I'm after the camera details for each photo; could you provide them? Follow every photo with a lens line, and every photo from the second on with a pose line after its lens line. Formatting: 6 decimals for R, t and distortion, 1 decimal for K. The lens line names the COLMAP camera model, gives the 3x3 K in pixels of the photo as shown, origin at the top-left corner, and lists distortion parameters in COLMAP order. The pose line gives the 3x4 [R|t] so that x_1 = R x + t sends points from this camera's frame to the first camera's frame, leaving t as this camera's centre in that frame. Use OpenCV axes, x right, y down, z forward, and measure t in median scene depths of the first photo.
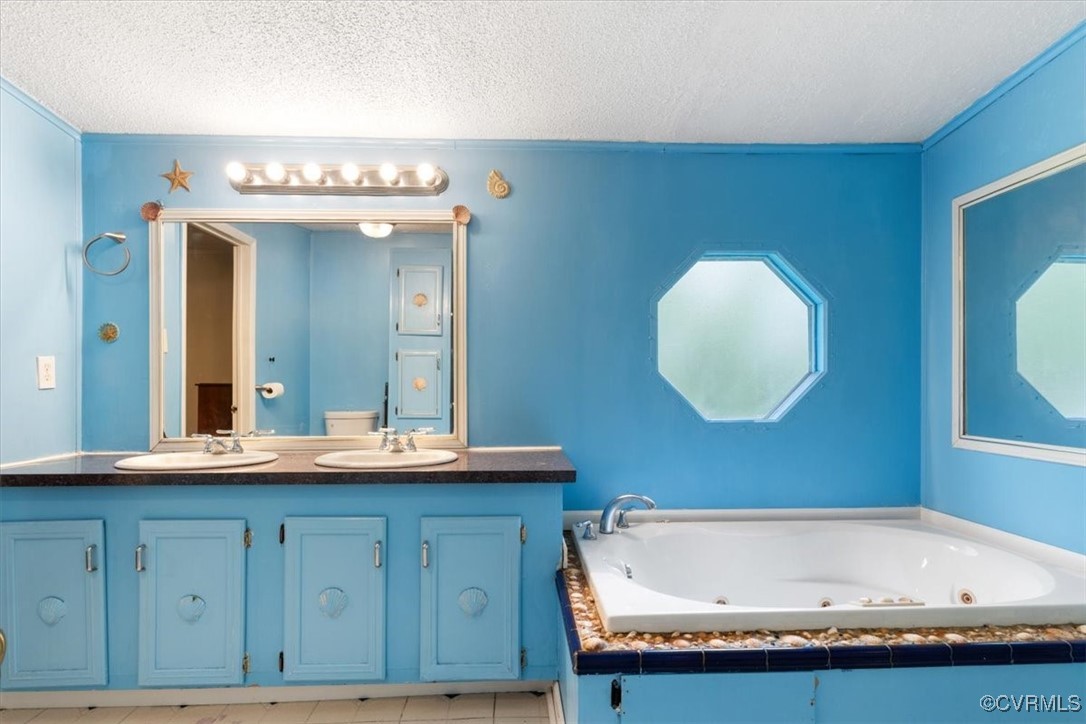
lens RADIAL K [[564.8, 0, 531.7], [0, 564.8, 380.4], [0, 0, 1]] dist [0.000680, -0.000605]
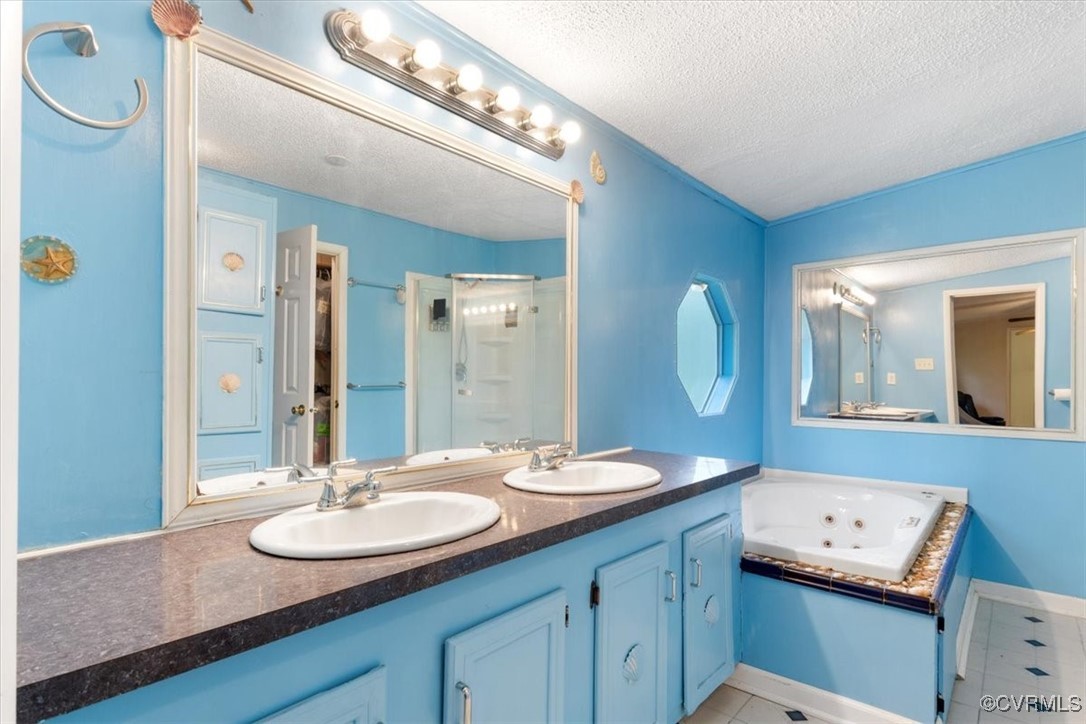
lens RADIAL K [[564.8, 0, 531.7], [0, 564.8, 380.4], [0, 0, 1]] dist [0.000680, -0.000605]
pose [[0.671792, 0.005191, 0.740722, -0.819186], [-0.008004, 0.999968, 0.000251, 0.000774], [-0.740697, -0.006097, 0.671812, 0.461205]]
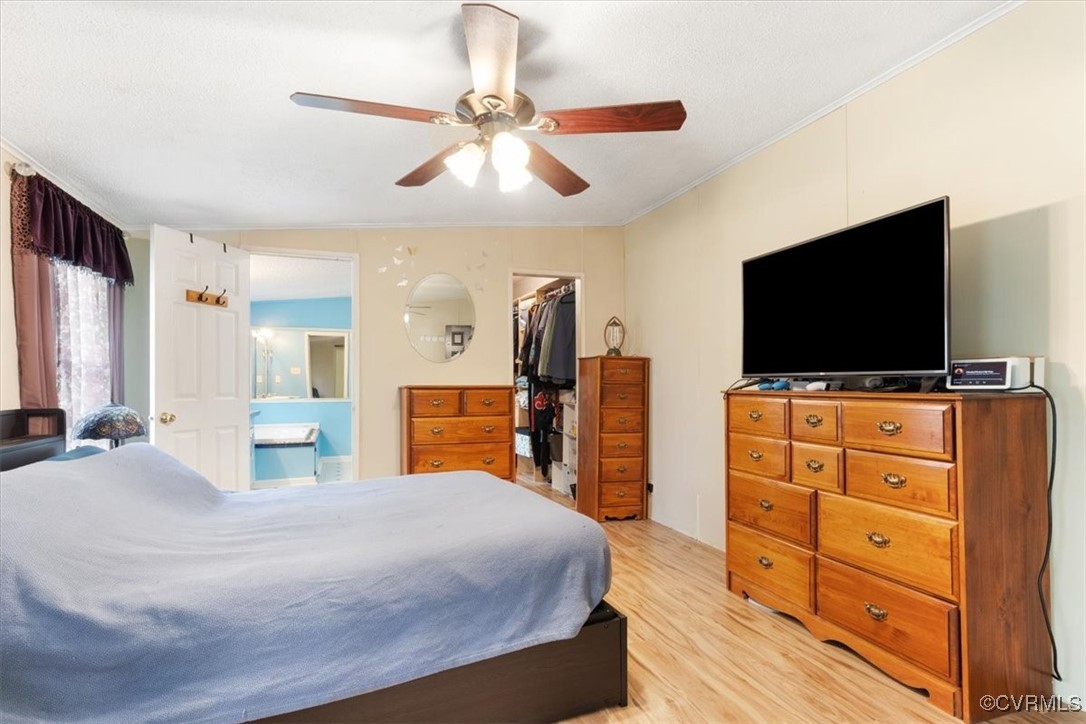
lens RADIAL K [[536.2, 0, 539.5], [0, 536.2, 380.9], [0, 0, 1]] dist [0.000126, -0.000367]
pose [[-0.318006, 0.001544, 0.948087, -2.609851], [-0.002862, 0.999993, -0.002589, -0.001337], [-0.948084, -0.003537, -0.318000, 0.365999]]
